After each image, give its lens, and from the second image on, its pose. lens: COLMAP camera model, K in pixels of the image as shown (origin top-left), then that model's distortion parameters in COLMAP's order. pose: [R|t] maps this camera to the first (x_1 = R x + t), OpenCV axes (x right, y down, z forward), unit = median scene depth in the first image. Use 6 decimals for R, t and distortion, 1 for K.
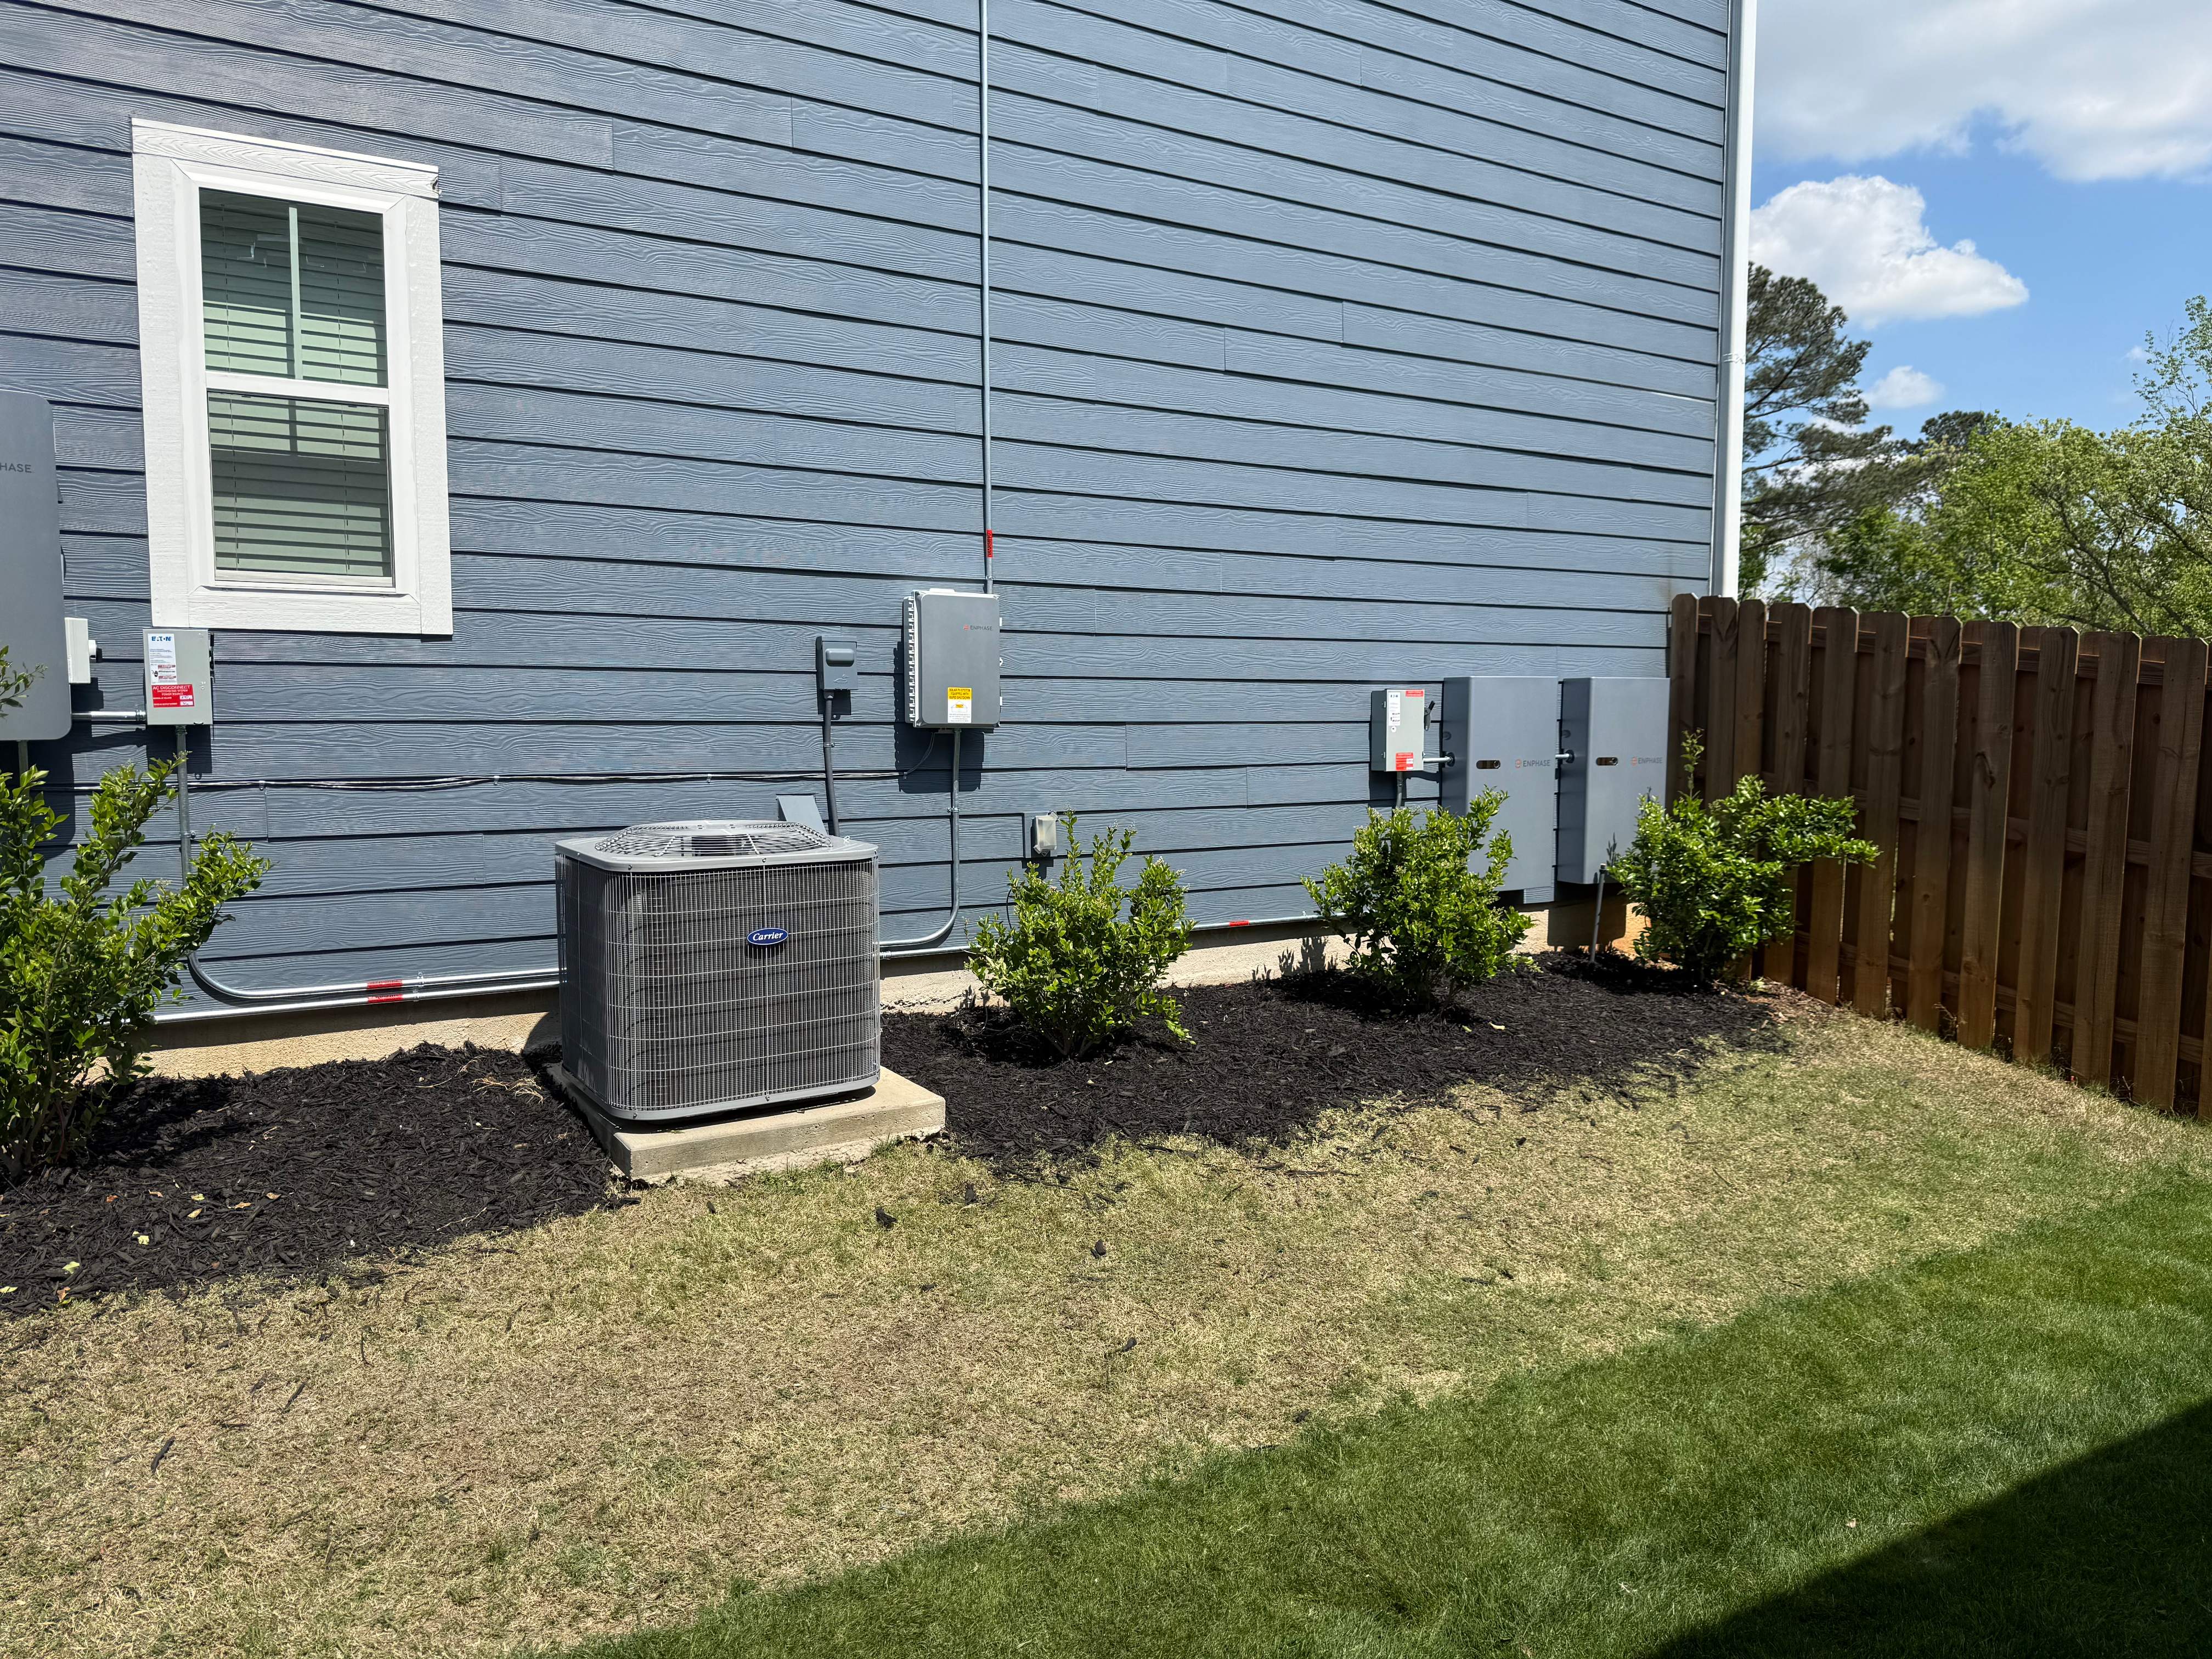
lens RADIAL K [[1555.9, 0, 1120.9], [0, 1555.9, 791.8], [0, 0, 1]] dist [0.049402, -0.086866]
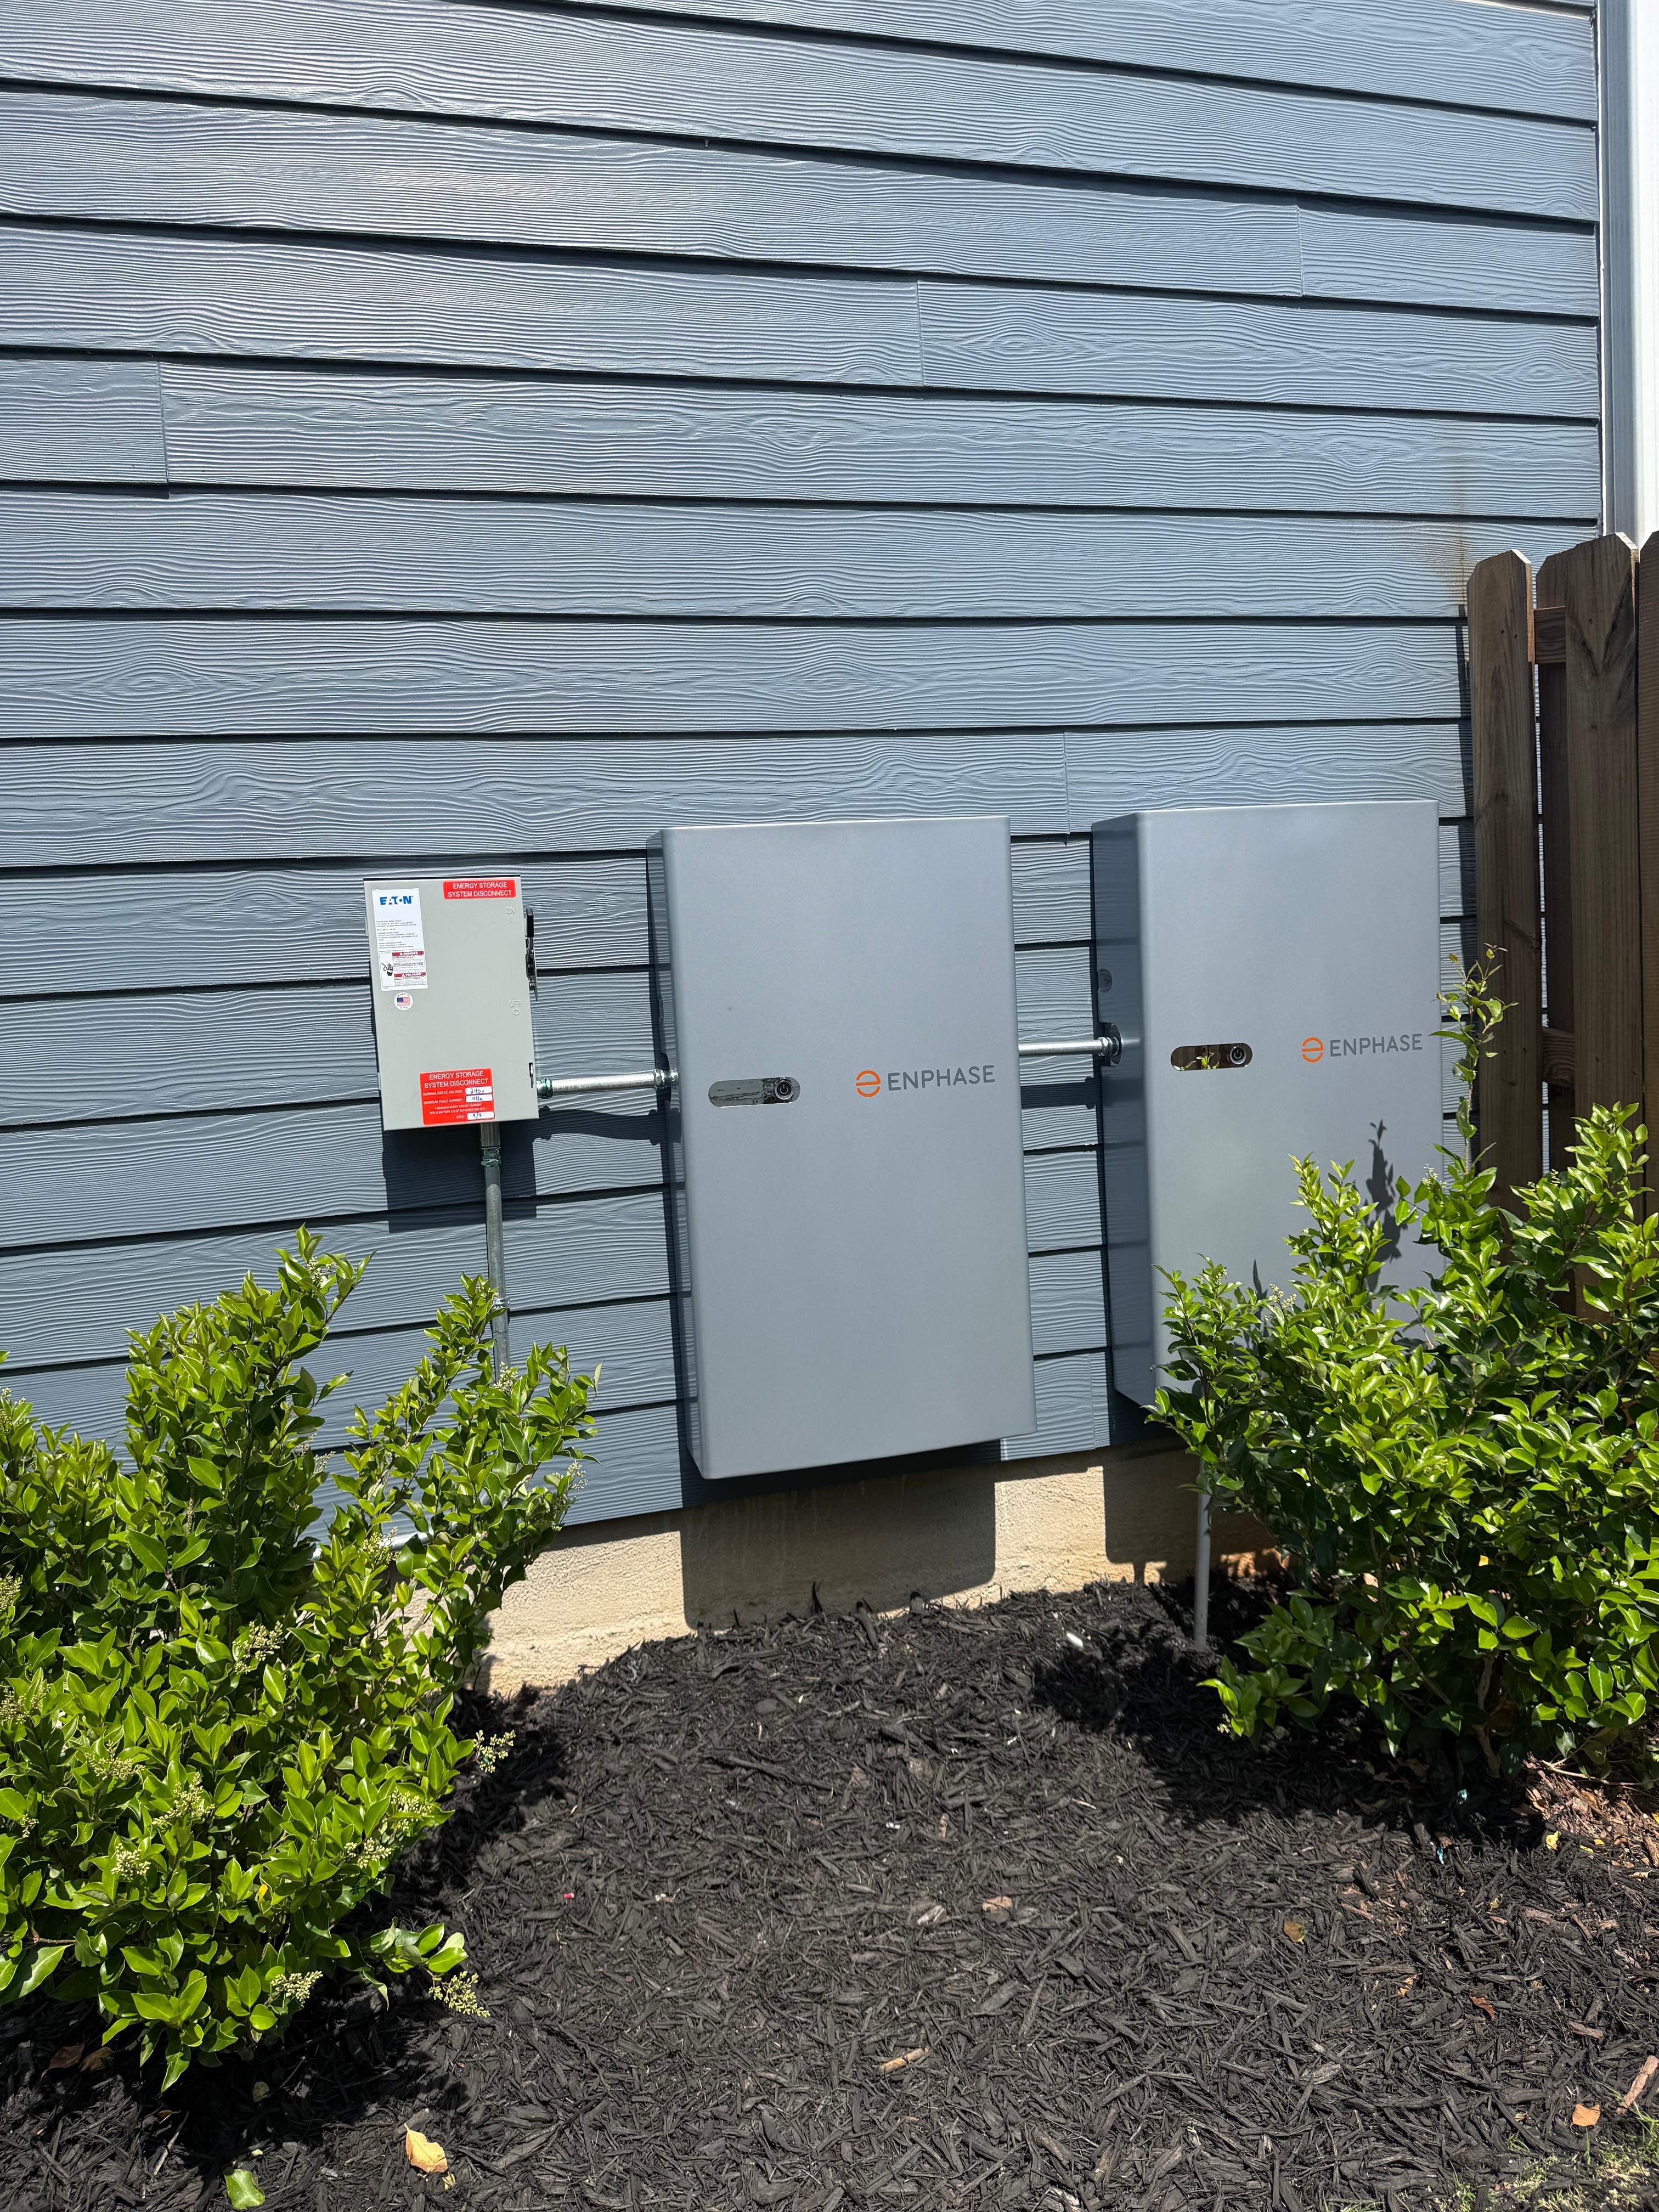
lens RADIAL K [[1555.9, 0, 820.4], [0, 1555.9, 1083.2], [0, 0, 1]] dist [0.049402, -0.086866]
pose [[0.957374, -0.033122, -0.286947, 0.322436], [0.038628, 0.999162, 0.013544, -0.021654], [0.286258, -0.024051, 0.957851, 0.641941]]
